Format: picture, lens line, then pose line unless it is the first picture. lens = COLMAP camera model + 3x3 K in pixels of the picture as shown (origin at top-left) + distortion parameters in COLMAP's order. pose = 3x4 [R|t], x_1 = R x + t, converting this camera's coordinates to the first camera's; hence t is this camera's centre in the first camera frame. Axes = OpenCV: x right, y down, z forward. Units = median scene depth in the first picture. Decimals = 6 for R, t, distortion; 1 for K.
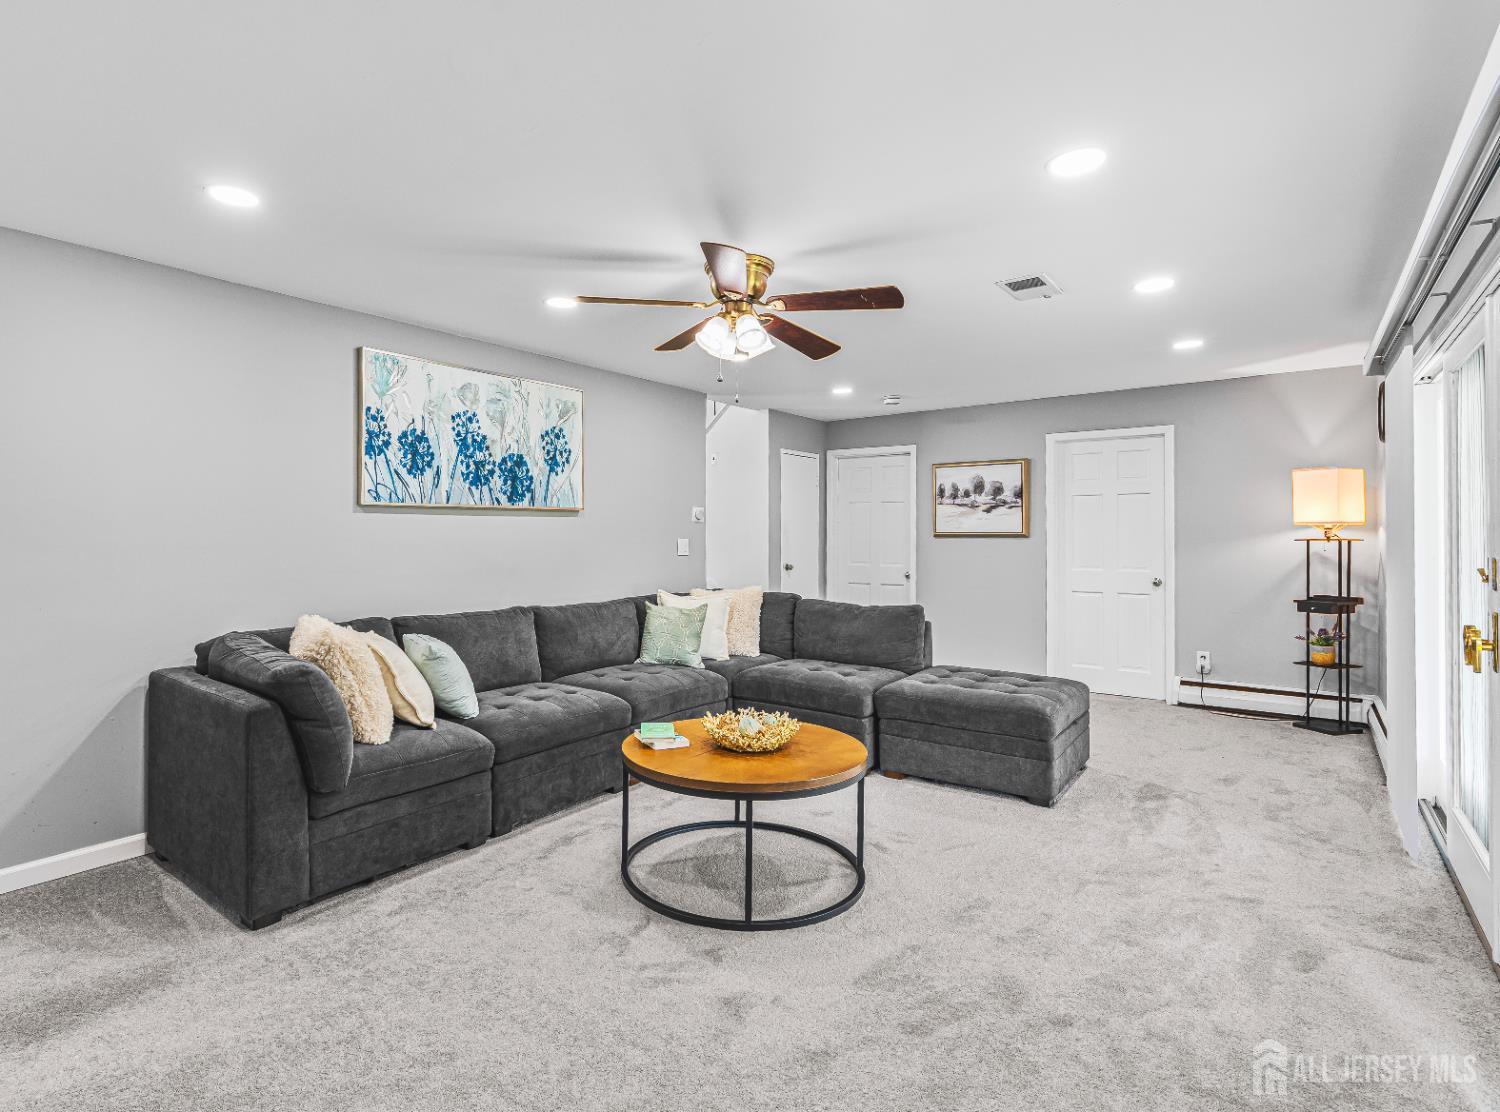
lens RADIAL K [[781.2, 0, 681.7], [0, 781.2, 531.9], [0, 0, 1]] dist [-0.004733, -0.000284]
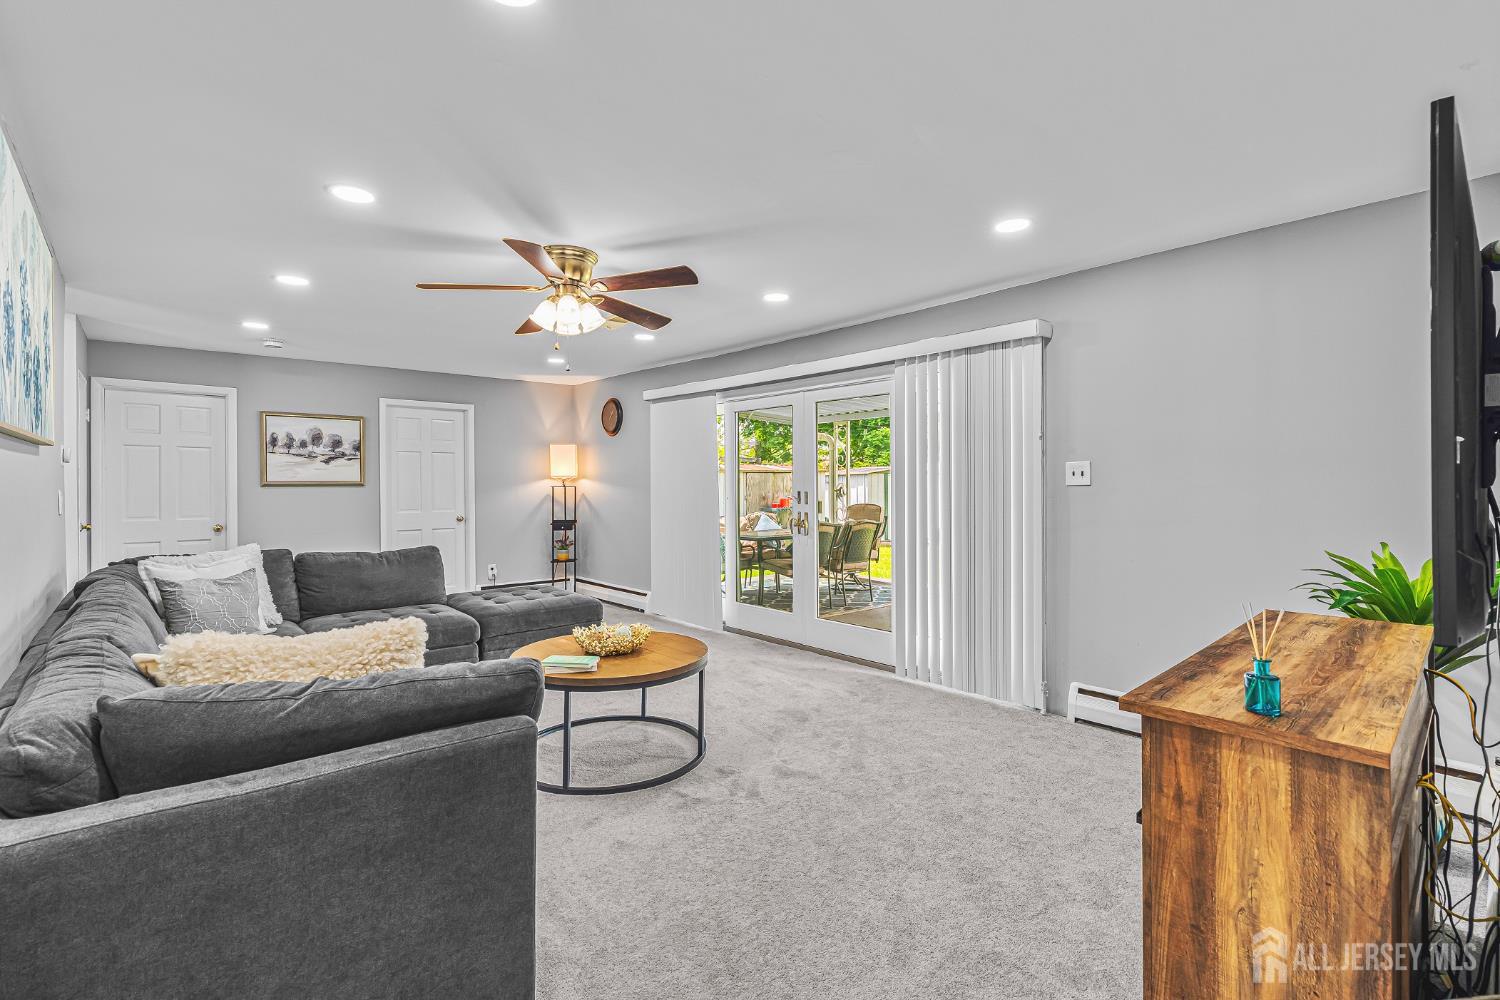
lens RADIAL K [[684.7, 0, 752.4], [0, 684.7, 487.3], [0, 0, 1]] dist [-0.010174, 0.005397]
pose [[0.165721, -0.004670, 0.986162, -0.438197], [0.000243, 0.999989, 0.004695, 0.003923], [-0.986173, -0.000538, 0.165720, 0.273966]]
